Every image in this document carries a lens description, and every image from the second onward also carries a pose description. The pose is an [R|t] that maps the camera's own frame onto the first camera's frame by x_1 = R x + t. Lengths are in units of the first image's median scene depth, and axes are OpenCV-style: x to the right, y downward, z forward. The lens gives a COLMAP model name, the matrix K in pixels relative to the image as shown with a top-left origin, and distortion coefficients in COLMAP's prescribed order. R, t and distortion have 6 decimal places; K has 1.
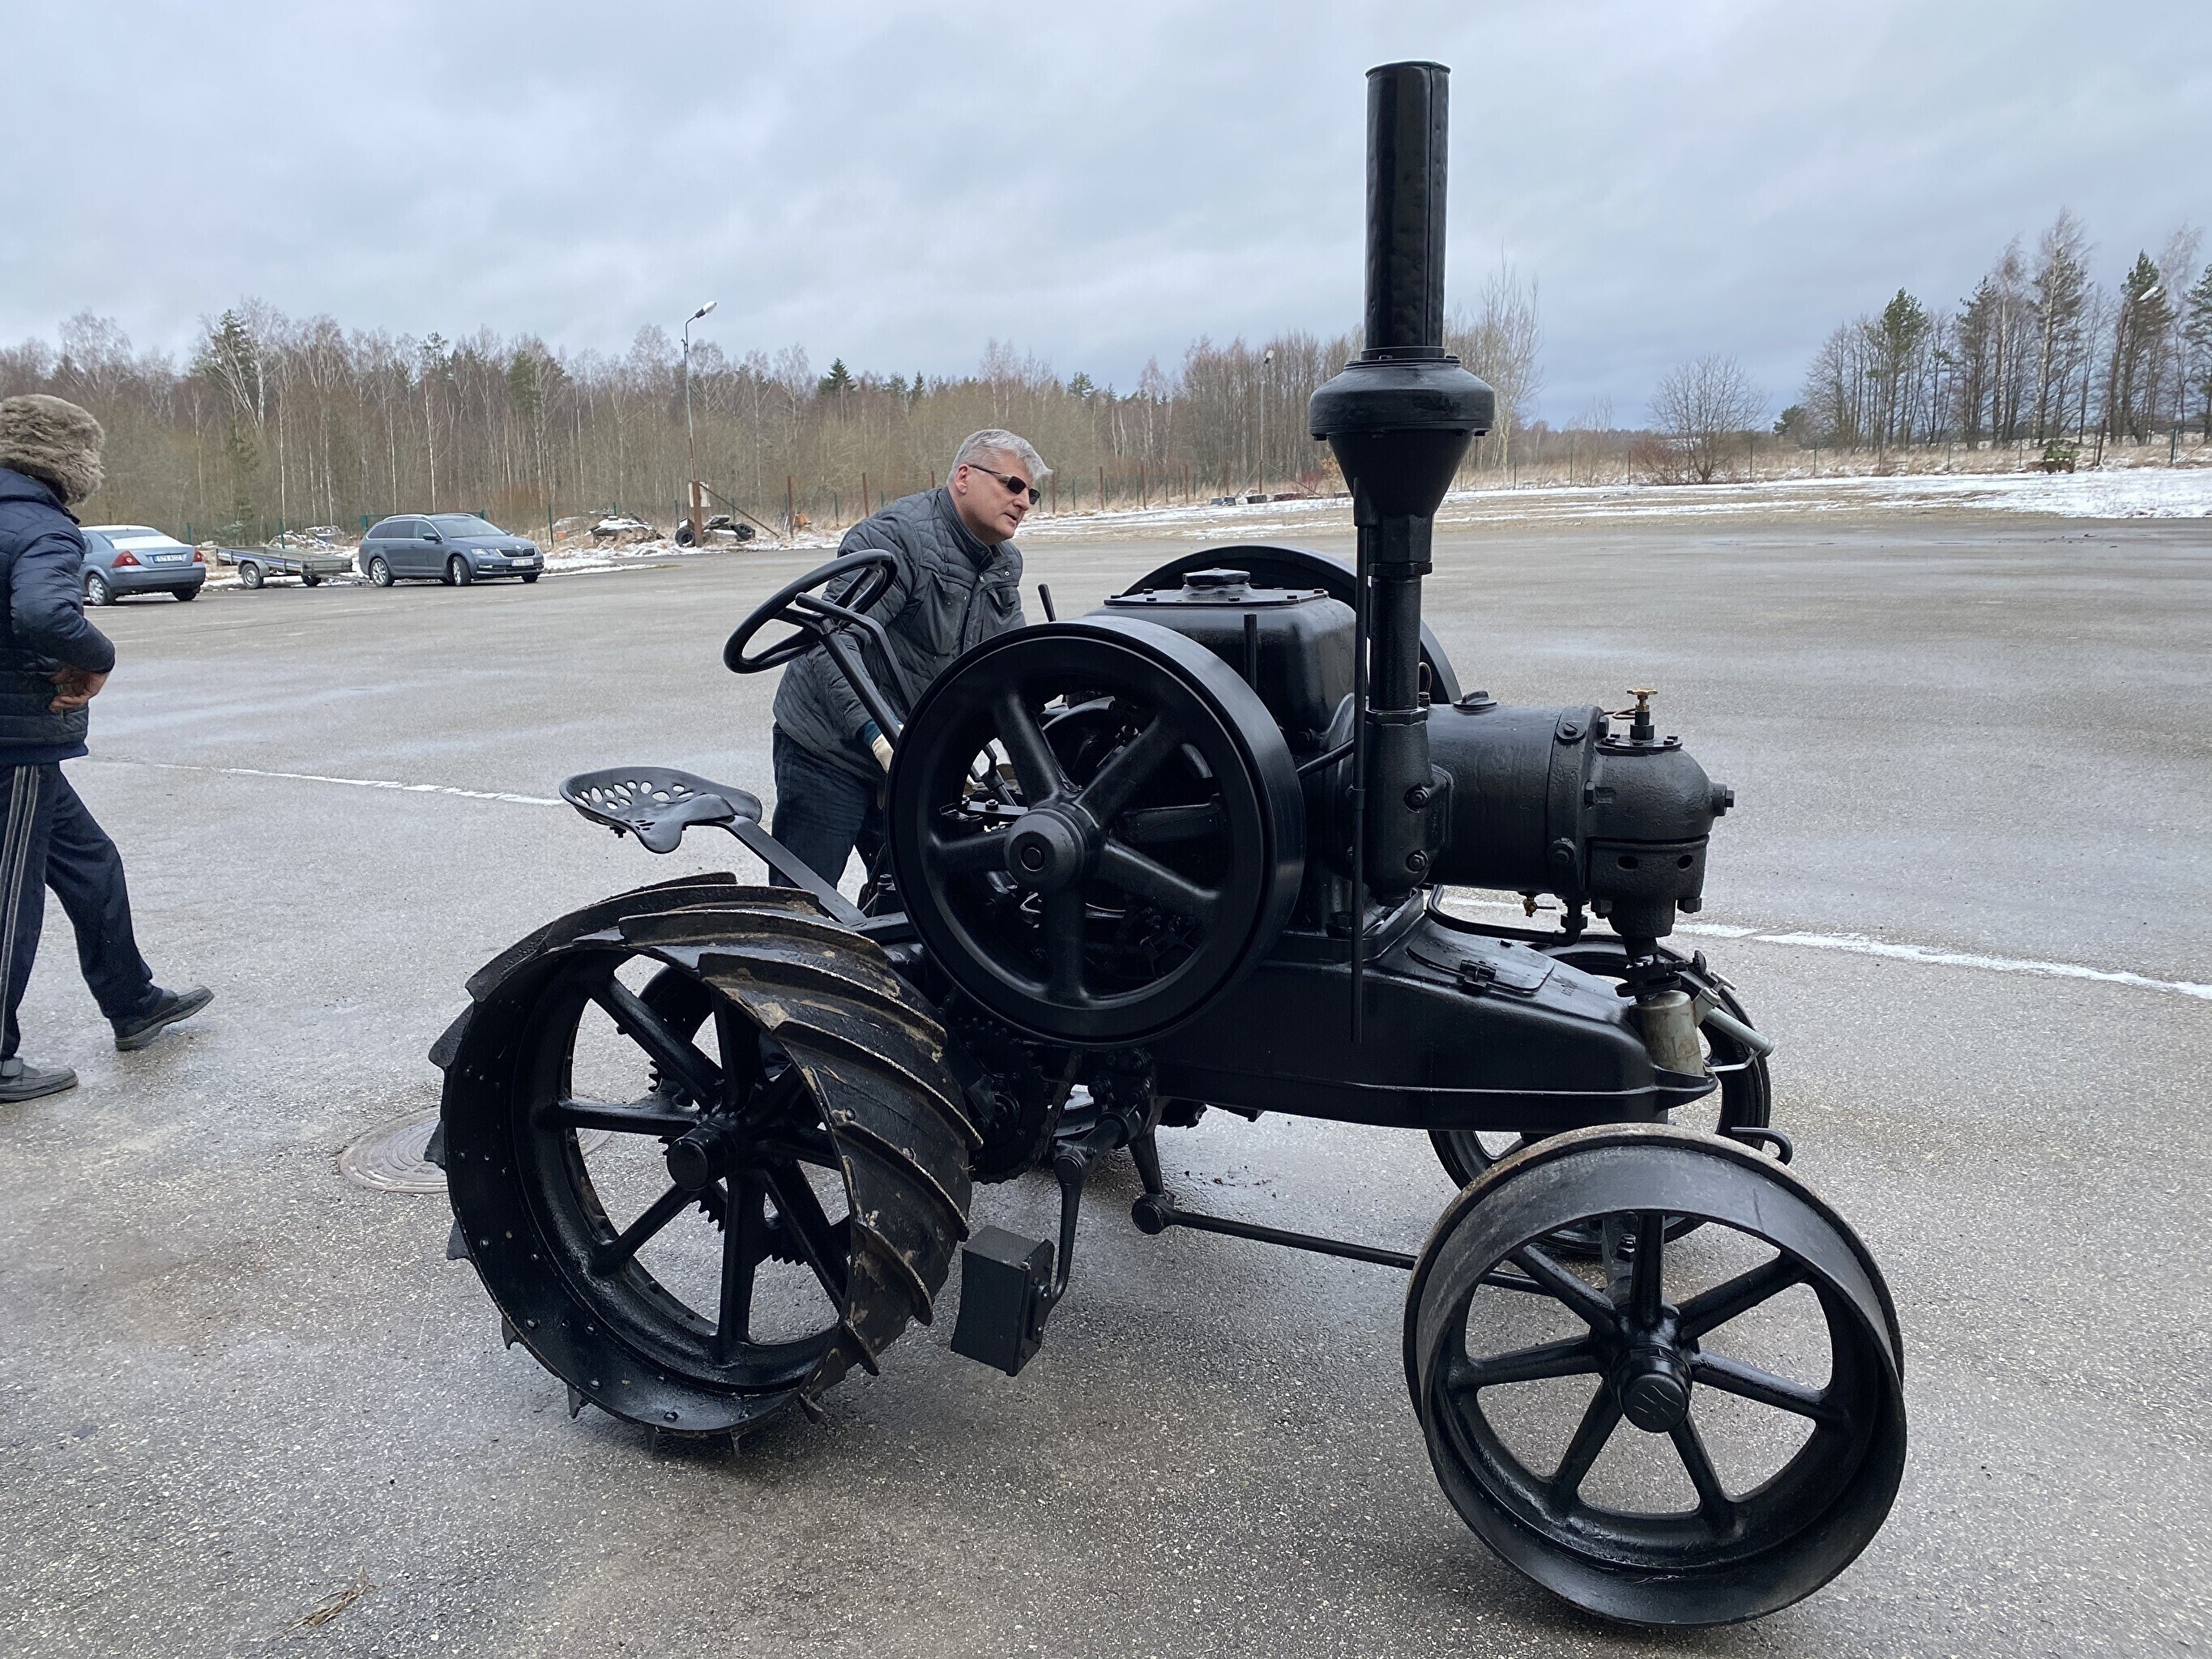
lens RADIAL K [[1698.7, 0, 1059.0], [0, 1698.7, 828.5], [0, 0, 1]] dist [0.025509, -0.035936]
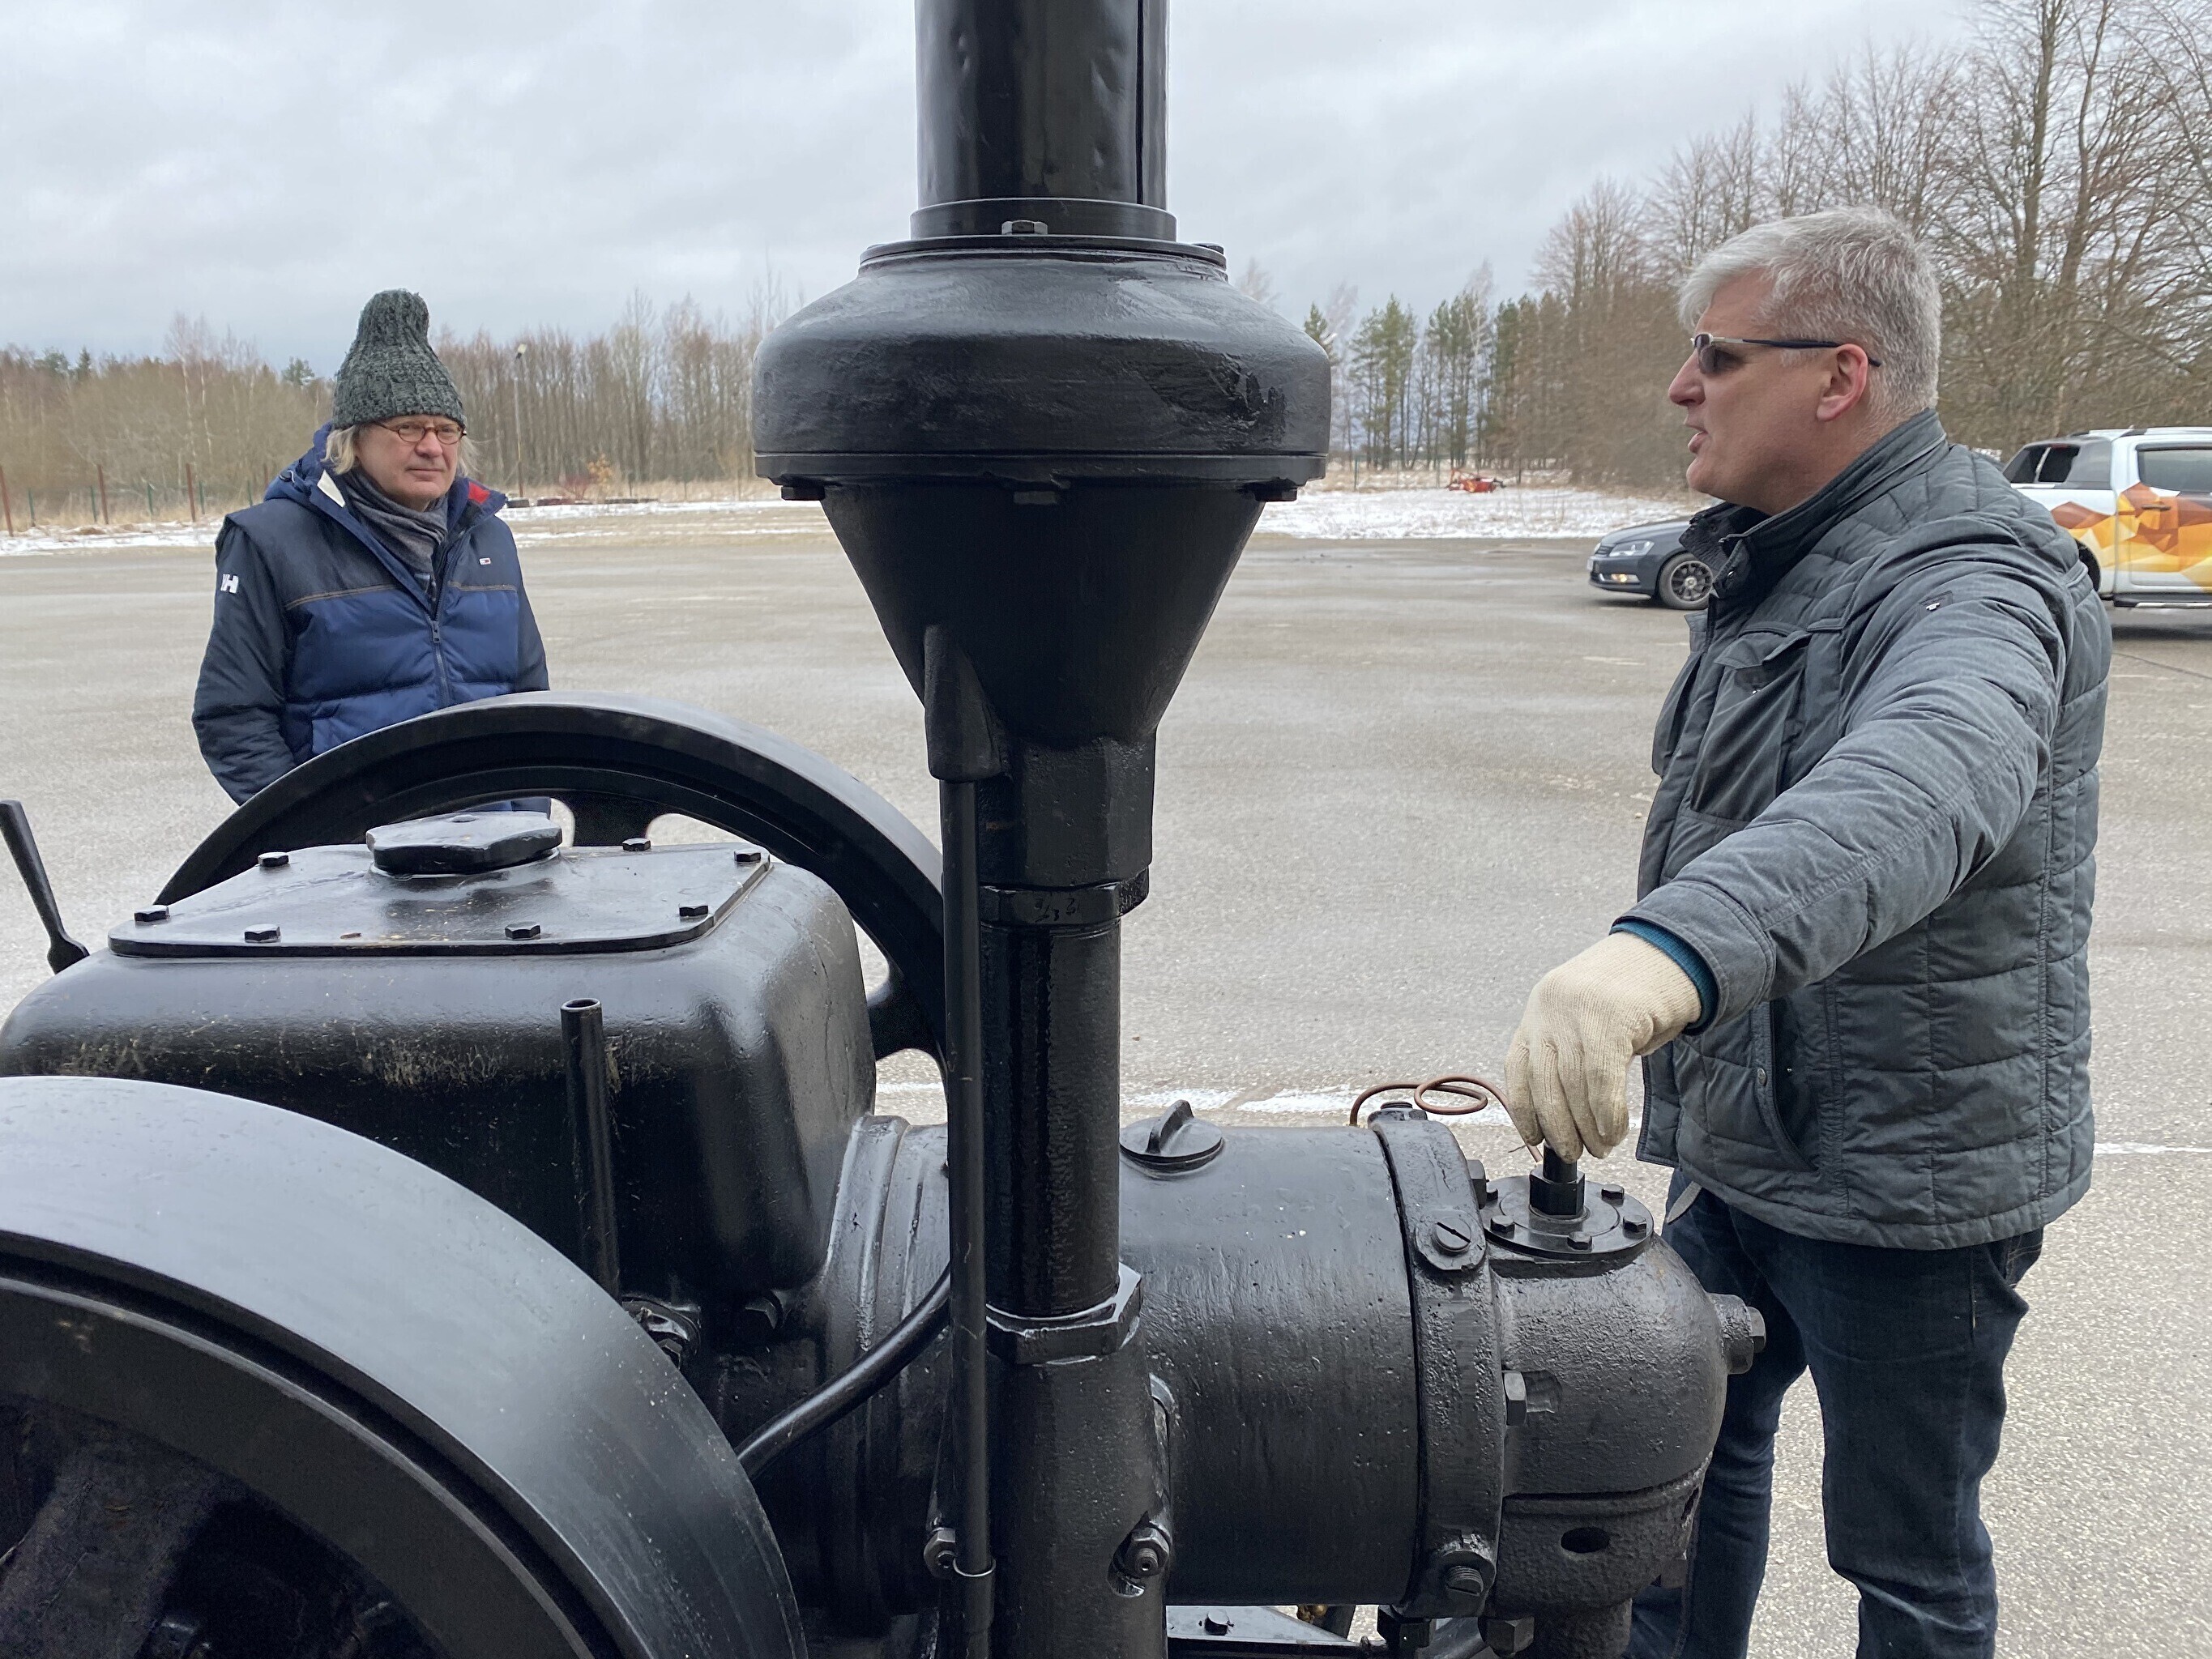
lens RADIAL K [[1698.7, 0, 1128.2], [0, 1698.7, 835.2], [0, 0, 1]] dist [0.025509, -0.035936]
pose [[0.899582, -0.068254, 0.431385, 0.002213], [0.068414, 0.997542, 0.015167, -0.005154], [-0.431359, 0.015868, 0.902041, 0.021441]]
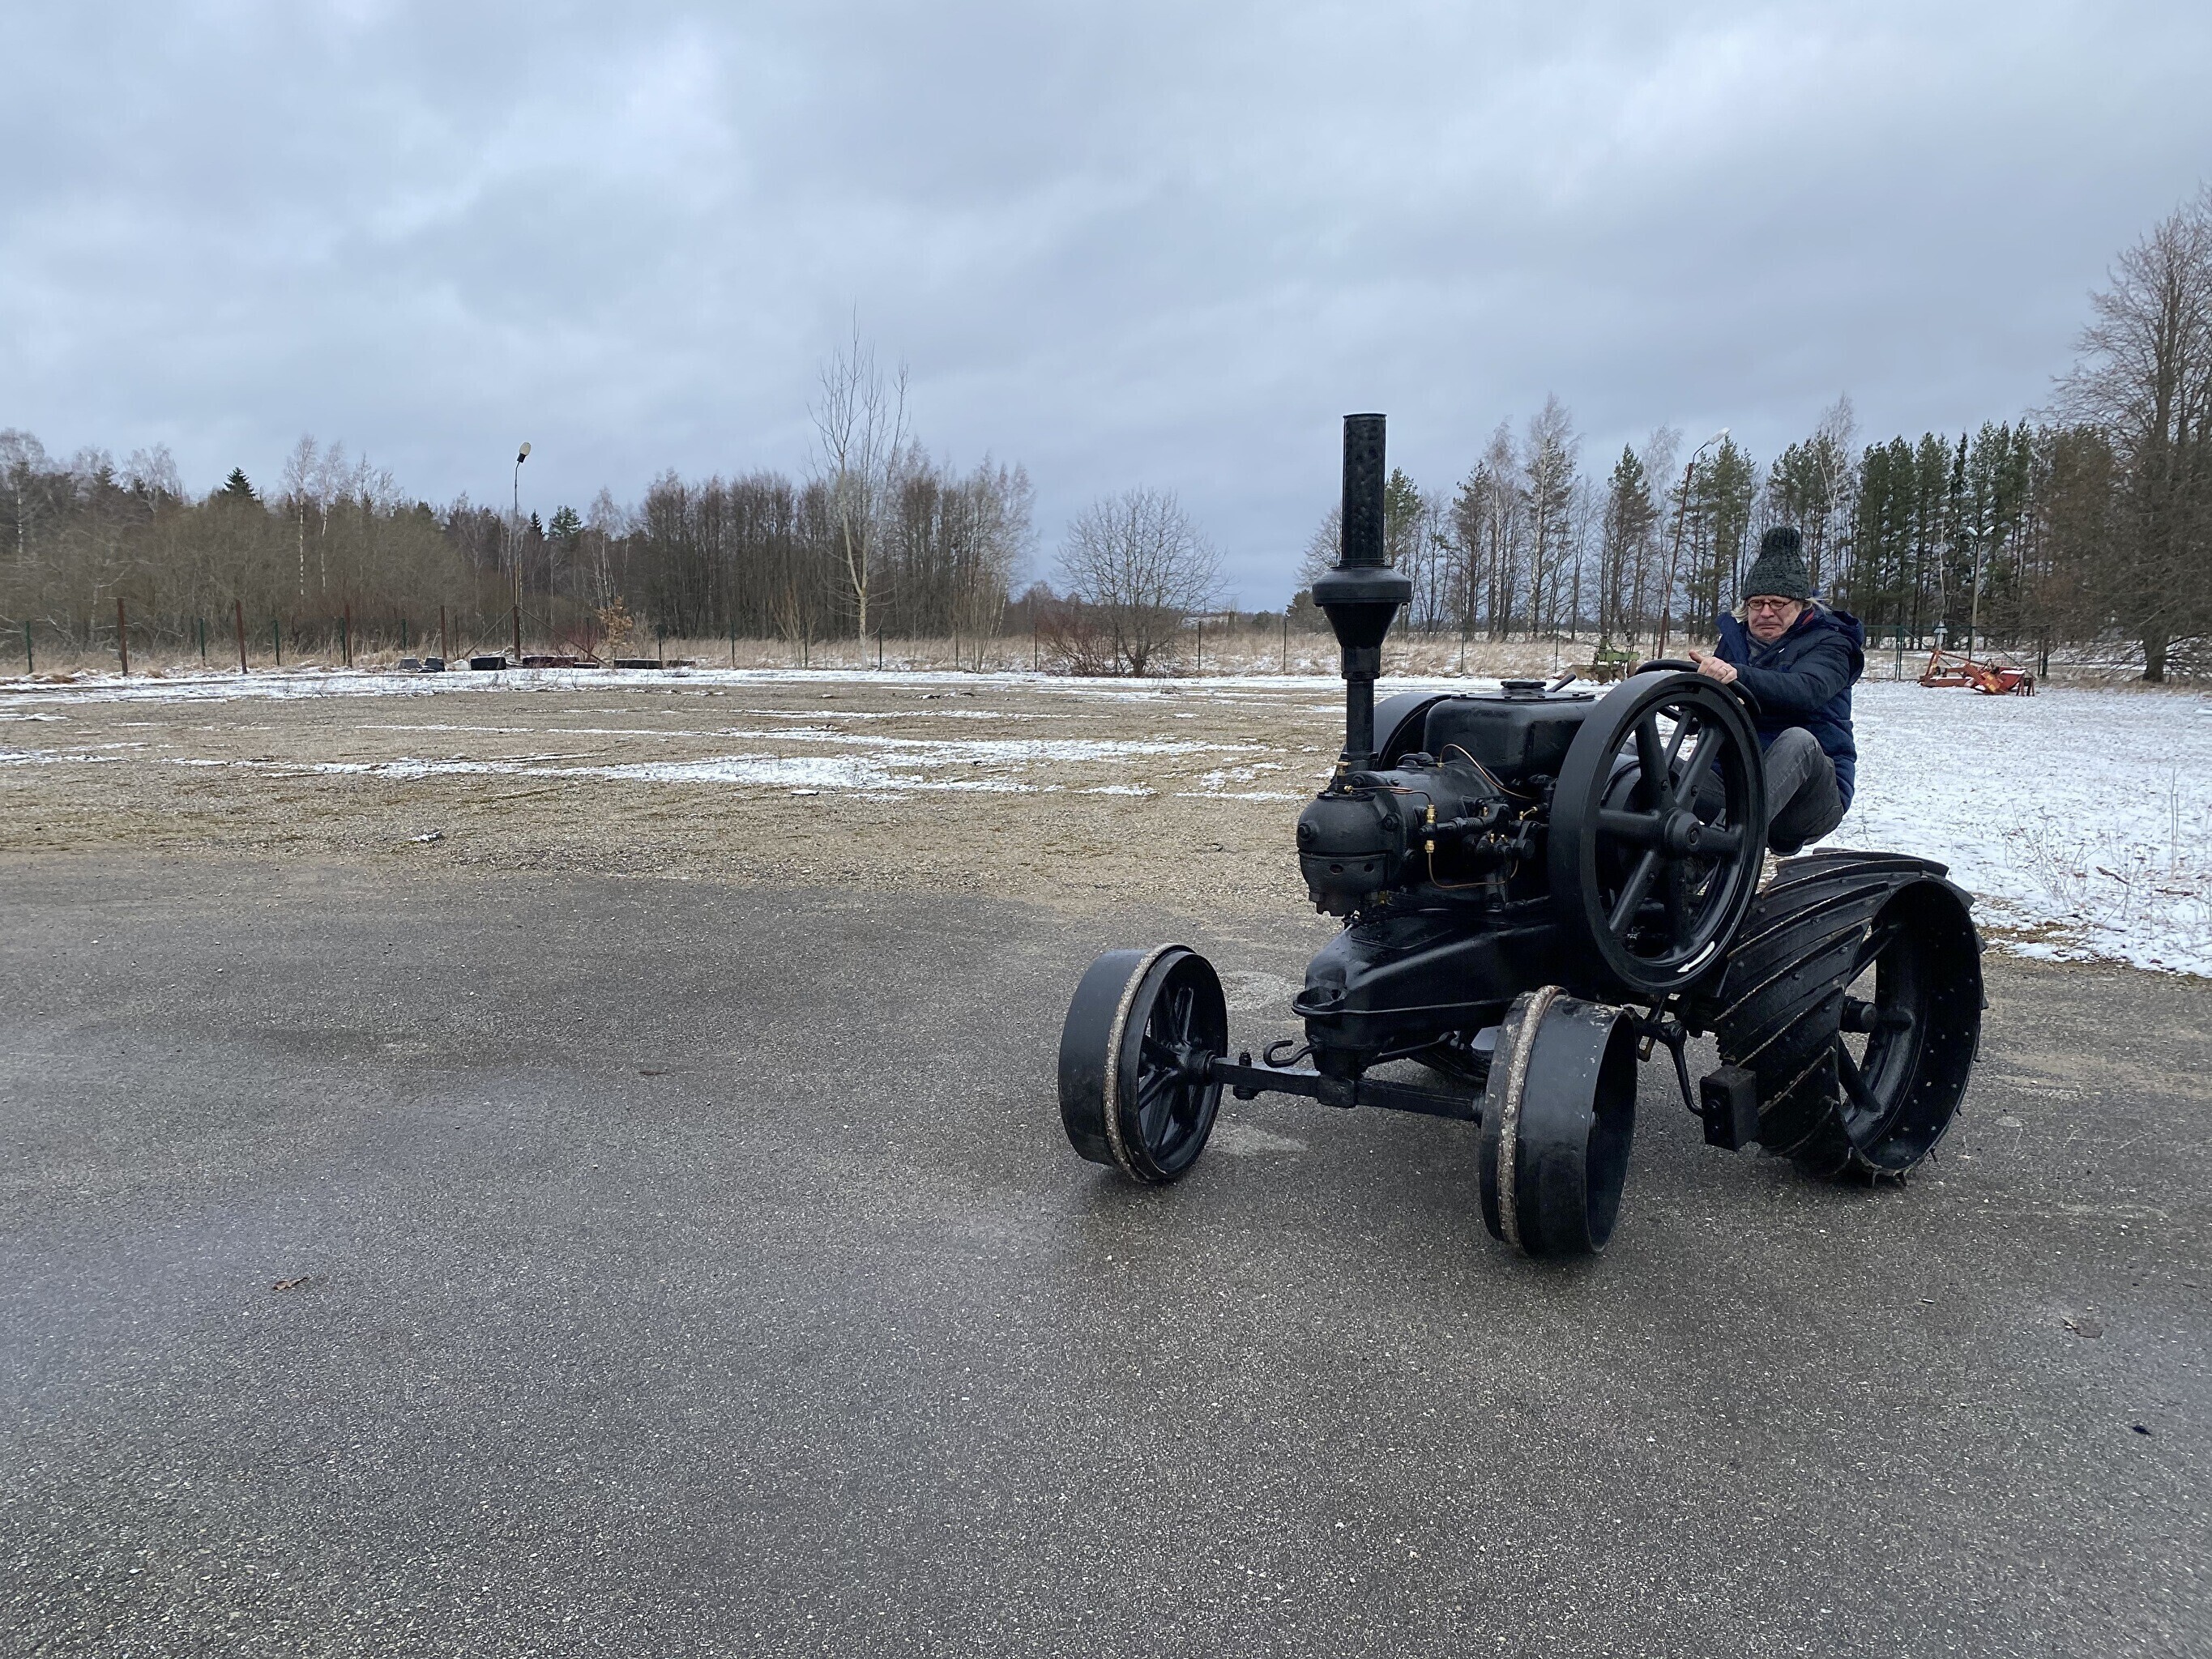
lens RADIAL K [[1698.7, 0, 1070.1], [0, 1698.7, 872.2], [0, 0, 1]] dist [0.025509, -0.035936]
pose [[0.965844, 0.010429, 0.258914, 0.082488], [0.006192, 0.997975, -0.063298, -0.037482], [-0.259050, 0.062739, 0.963824, 0.164843]]
